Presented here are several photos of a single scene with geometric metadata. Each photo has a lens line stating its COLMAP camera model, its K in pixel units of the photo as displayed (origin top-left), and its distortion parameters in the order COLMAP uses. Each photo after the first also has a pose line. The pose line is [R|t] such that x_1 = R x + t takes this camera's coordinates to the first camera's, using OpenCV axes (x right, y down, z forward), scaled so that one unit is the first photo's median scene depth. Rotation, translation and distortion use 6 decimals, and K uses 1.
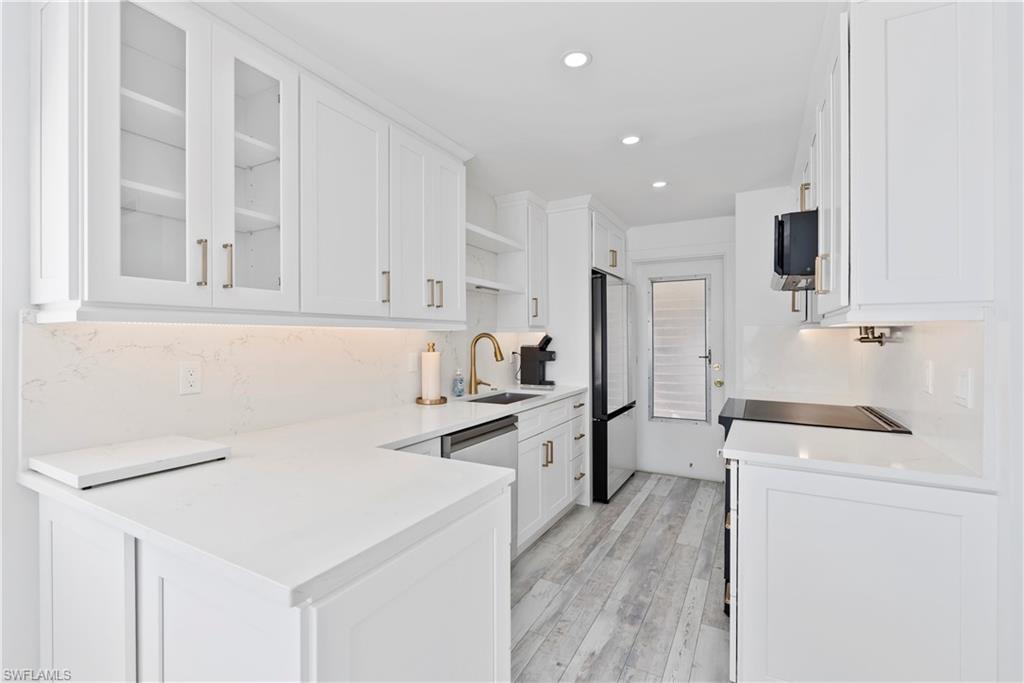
lens RADIAL K [[449.2, 0, 509.6], [0, 449.2, 337.7], [0, 0, 1]] dist [-0.000051, -0.000591]
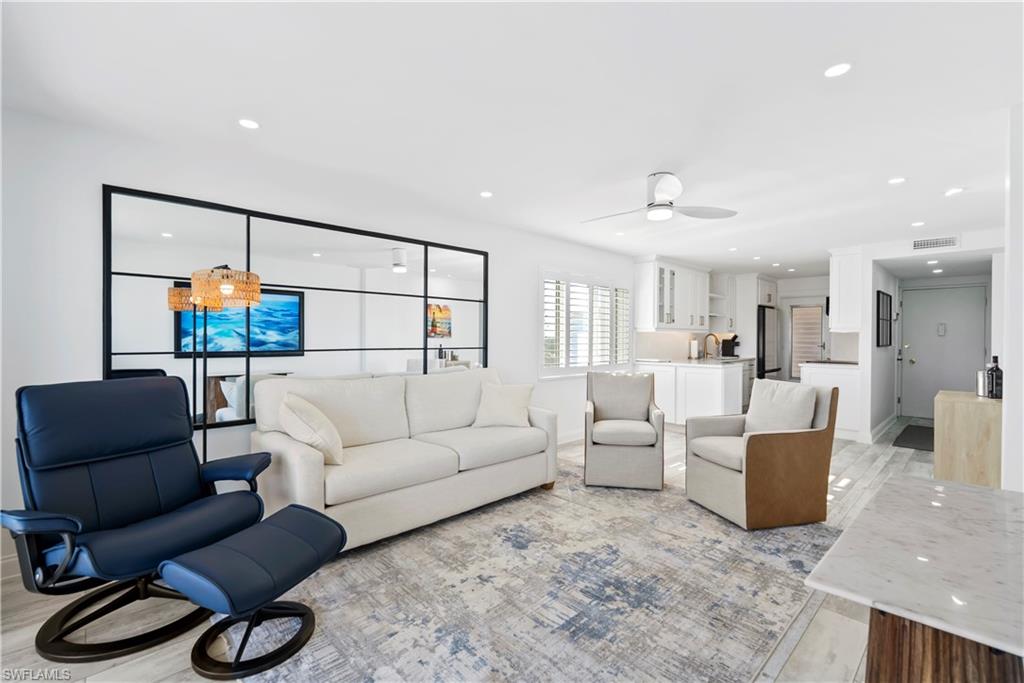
lens RADIAL K [[449.2, 0, 511.1], [0, 449.2, 339.6], [0, 0, 1]] dist [-0.000051, -0.000591]
pose [[0.955504, 0.008783, -0.294847, -0.434255], [-0.006809, 0.999947, 0.007724, 0.012930], [0.294899, -0.005372, 0.955513, -1.965722]]
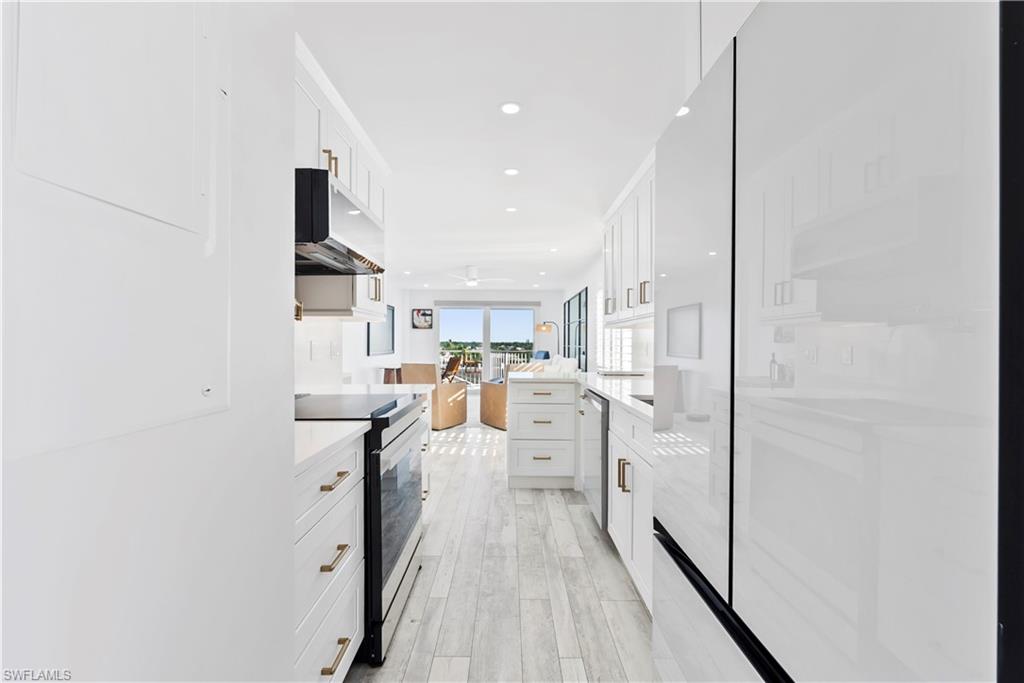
lens RADIAL K [[449.2, 0, 503.0], [0, 449.2, 341.8], [0, 0, 1]] dist [-0.000051, -0.000591]
pose [[-0.880161, -0.003662, -0.474662, 0.657719], [-0.002740, 0.999993, -0.002634, 0.035751], [0.474668, -0.001017, -0.880164, 1.648134]]
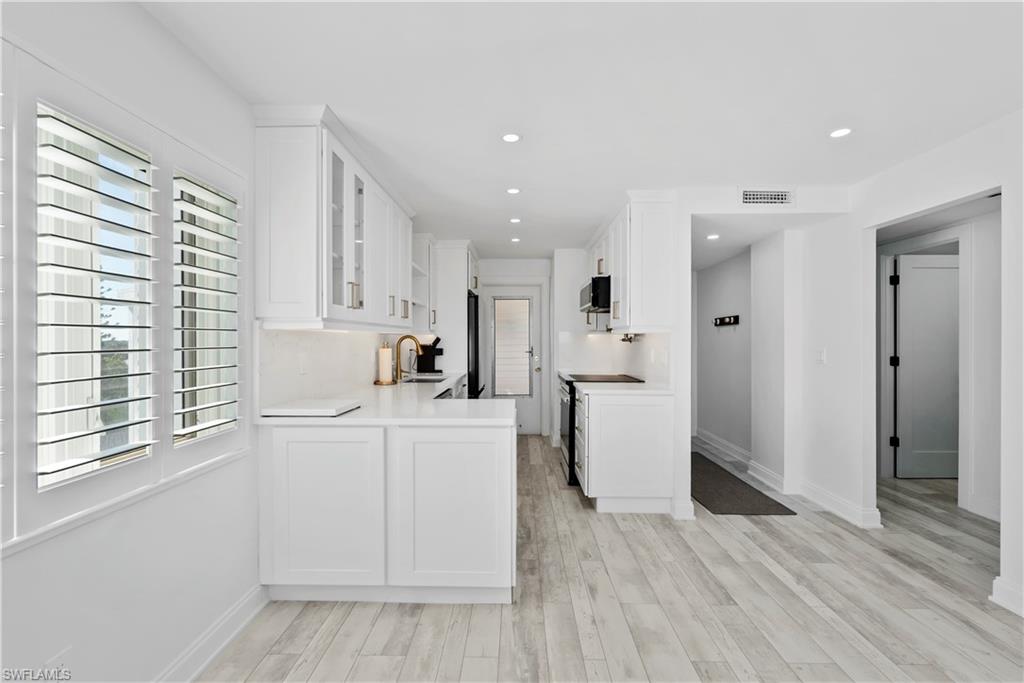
lens RADIAL K [[449.2, 0, 510.7], [0, 449.2, 340.8], [0, 0, 1]] dist [-0.000051, -0.000591]
pose [[0.881537, 0.000593, 0.472115, -0.490990], [-0.003052, 0.999985, 0.004444, 0.000364], [-0.472106, -0.005358, 0.881526, -0.429406]]
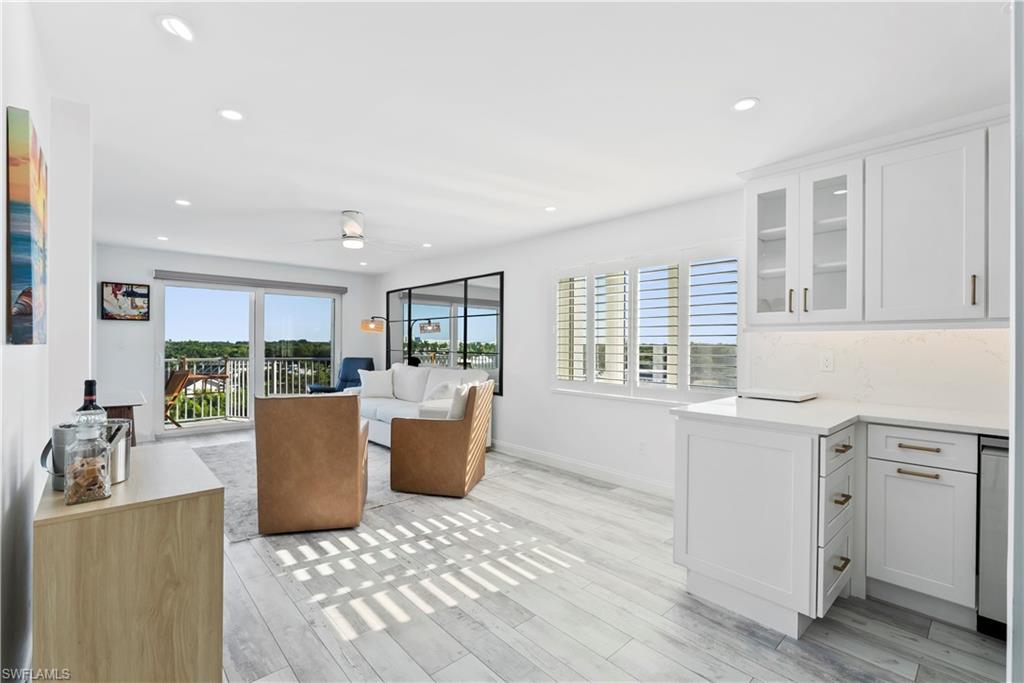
lens RADIAL K [[449.2, 0, 505.9], [0, 449.2, 345.8], [0, 0, 1]] dist [-0.000051, -0.000591]
pose [[-0.322531, 0.004477, -0.946548, 0.808538], [-0.003369, 0.999977, 0.005878, 0.012122], [0.946553, 0.005084, -0.322509, 0.229530]]
